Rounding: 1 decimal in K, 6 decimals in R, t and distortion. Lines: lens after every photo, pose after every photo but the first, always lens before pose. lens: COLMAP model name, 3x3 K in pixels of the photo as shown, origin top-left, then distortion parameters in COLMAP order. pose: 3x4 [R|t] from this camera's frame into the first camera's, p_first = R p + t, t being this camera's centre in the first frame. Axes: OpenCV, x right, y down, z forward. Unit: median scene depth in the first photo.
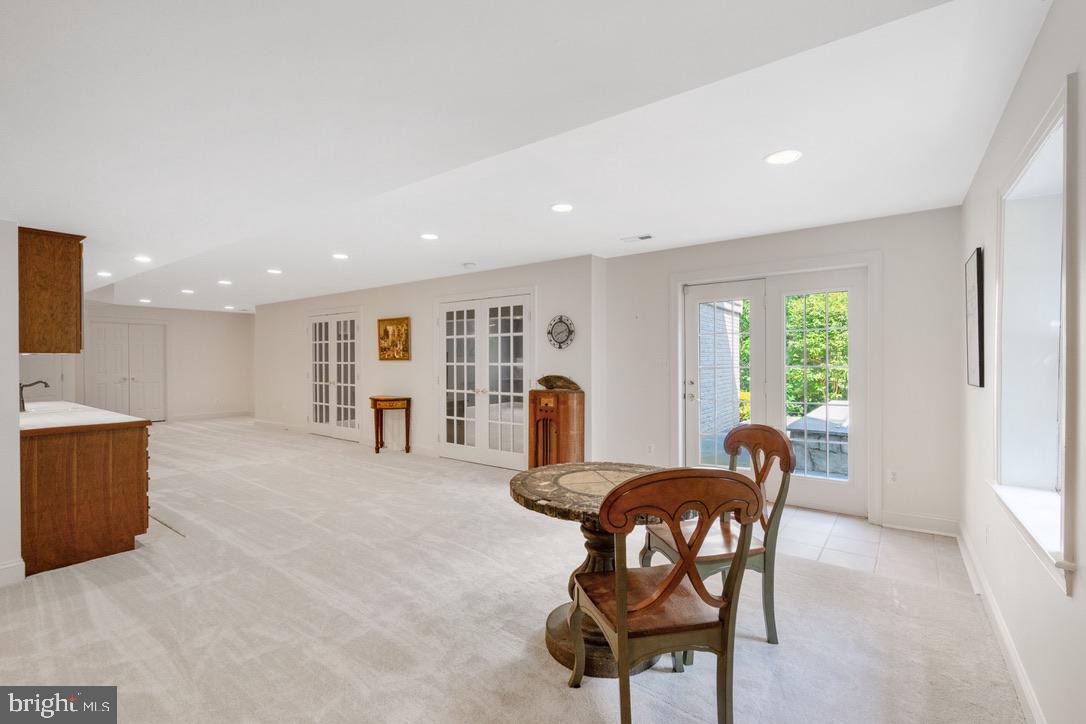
lens RADIAL K [[495.3, 0, 534.8], [0, 495.3, 359.0], [0, 0, 1]] dist [-0.006770, 0.002725]
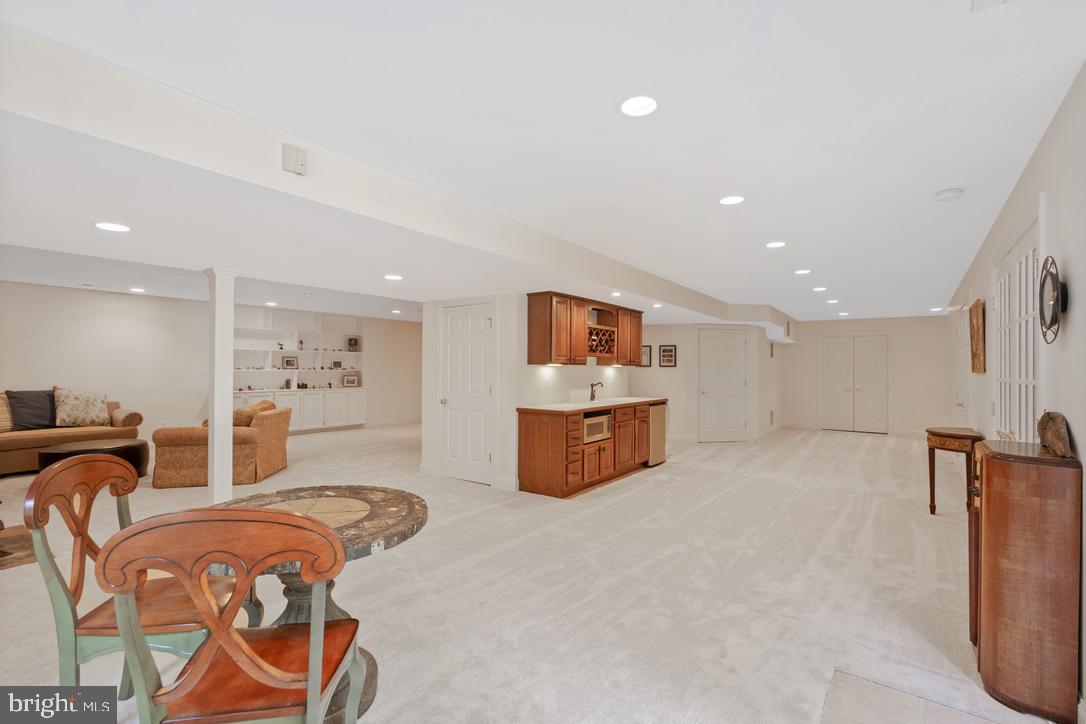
lens RADIAL K [[495.3, 0, 534.1], [0, 495.3, 367.3], [0, 0, 1]] dist [-0.006770, 0.002725]
pose [[-0.004813, -0.003427, -0.999983, 0.713912], [-0.005322, 0.999980, -0.003401, 0.002913], [0.999974, 0.005305, -0.004831, 1.009319]]
